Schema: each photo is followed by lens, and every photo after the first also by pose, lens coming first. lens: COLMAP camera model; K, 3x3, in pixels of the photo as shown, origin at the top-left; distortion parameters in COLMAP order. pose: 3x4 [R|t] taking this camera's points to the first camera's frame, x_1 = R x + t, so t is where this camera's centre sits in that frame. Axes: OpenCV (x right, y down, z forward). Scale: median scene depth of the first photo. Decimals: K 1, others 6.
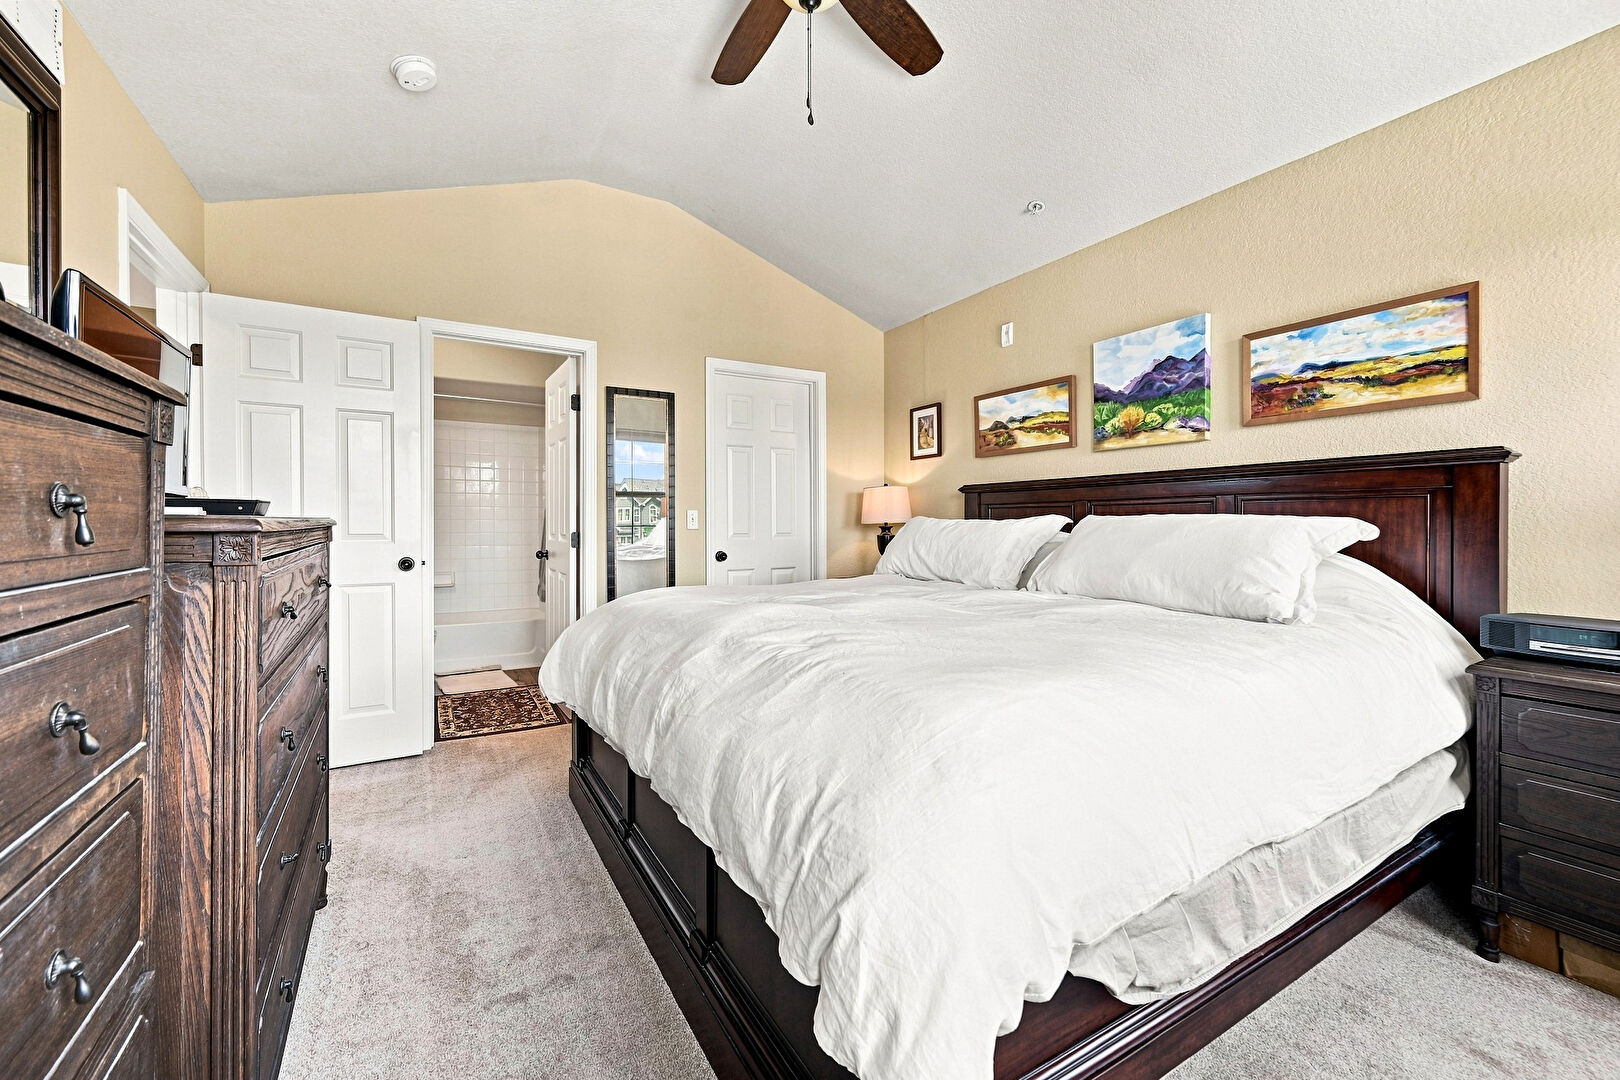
lens RADIAL K [[647.3, 0, 807.3], [0, 647.3, 528.9], [0, 0, 1]] dist [-0.001417, 0.000373]
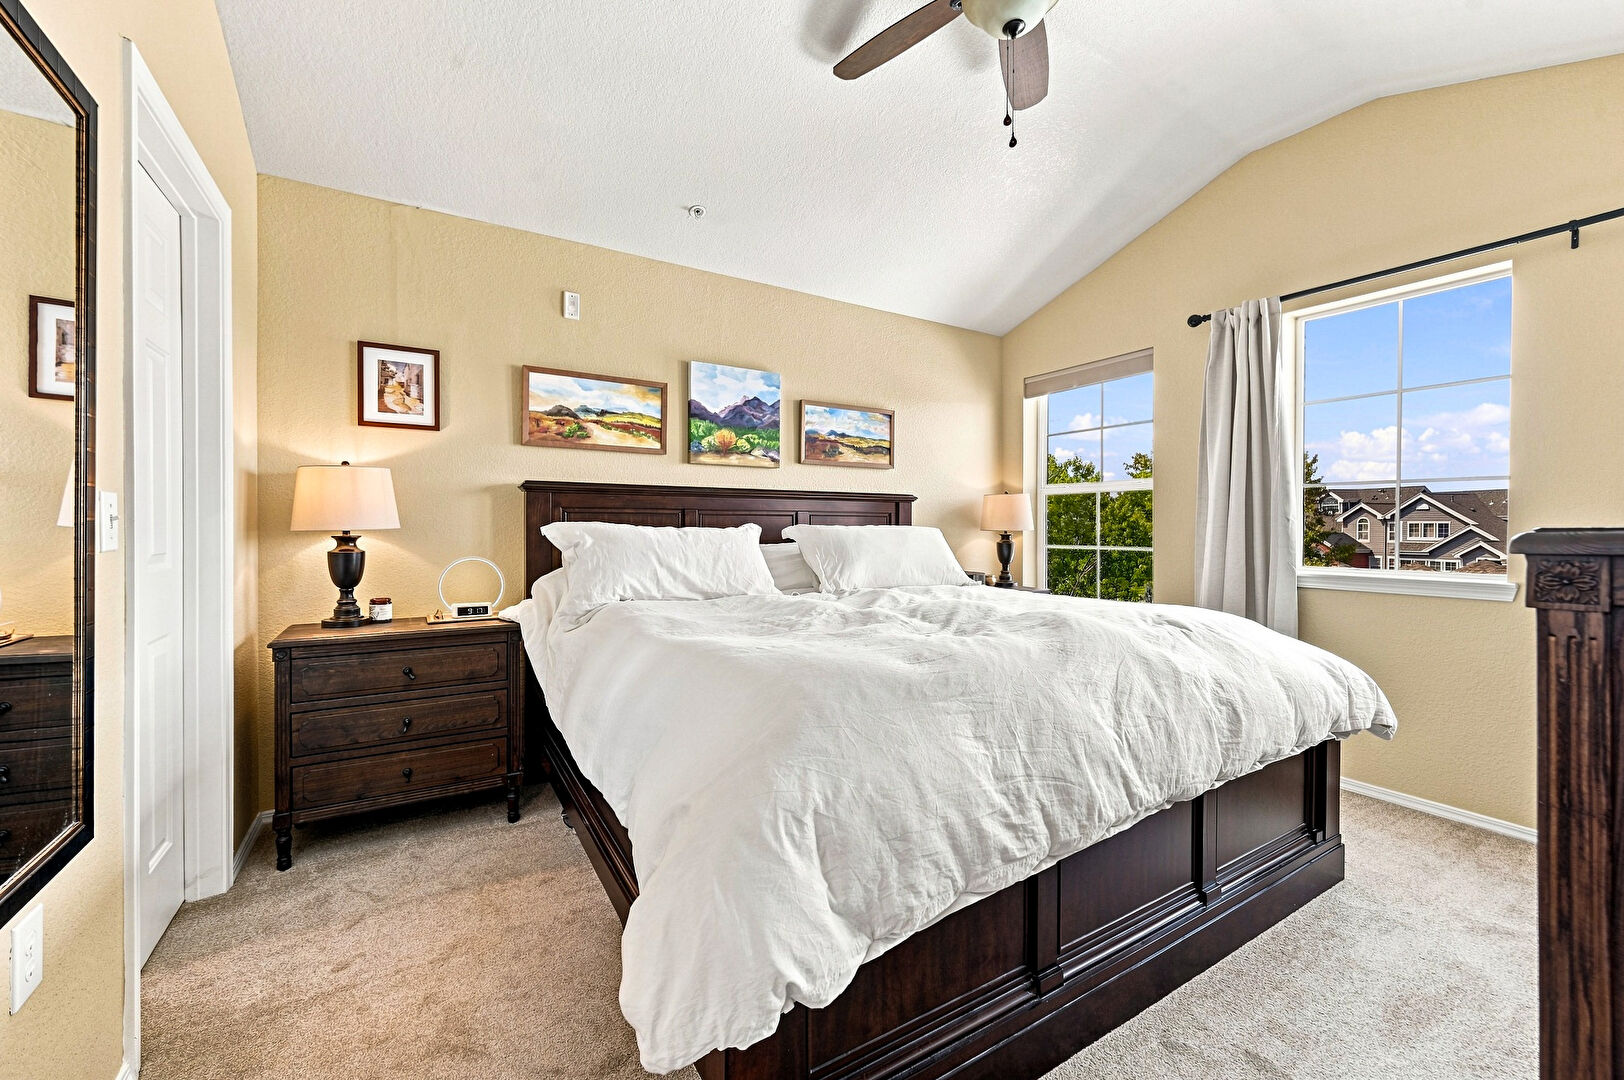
lens RADIAL K [[648.9, 0, 809.3], [0, 648.9, 528.9], [0, 0, 1]] dist [-0.001417, 0.000373]
pose [[-0.009023, -0.001937, 0.999957, -0.667910], [0.003649, 0.999991, 0.001970, -0.013777], [-0.999953, 0.003667, -0.009015, 0.872424]]
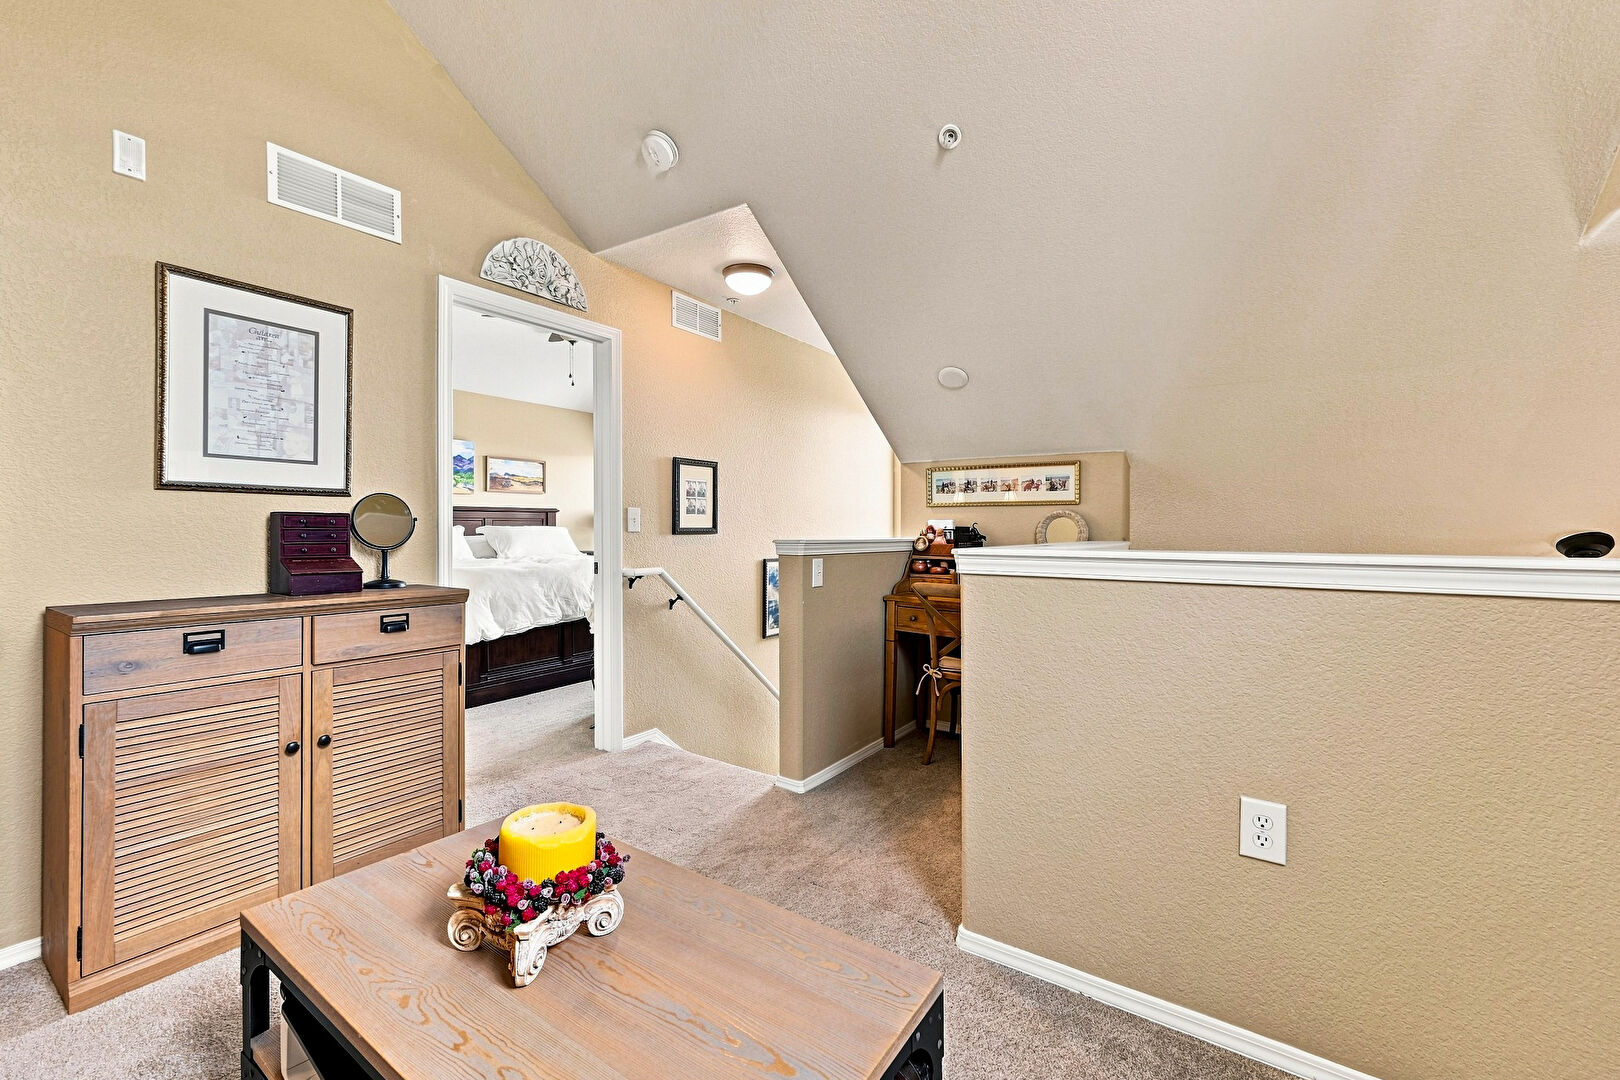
lens RADIAL K [[647.3, 0, 807.3], [0, 647.3, 528.9], [0, 0, 1]] dist [-0.001417, 0.000373]
pose [[-0.434708, -0.003864, 0.900563, -1.913732], [0.005943, 0.999957, 0.007159, -0.017625], [-0.900552, 0.008464, -0.434666, 0.853175]]
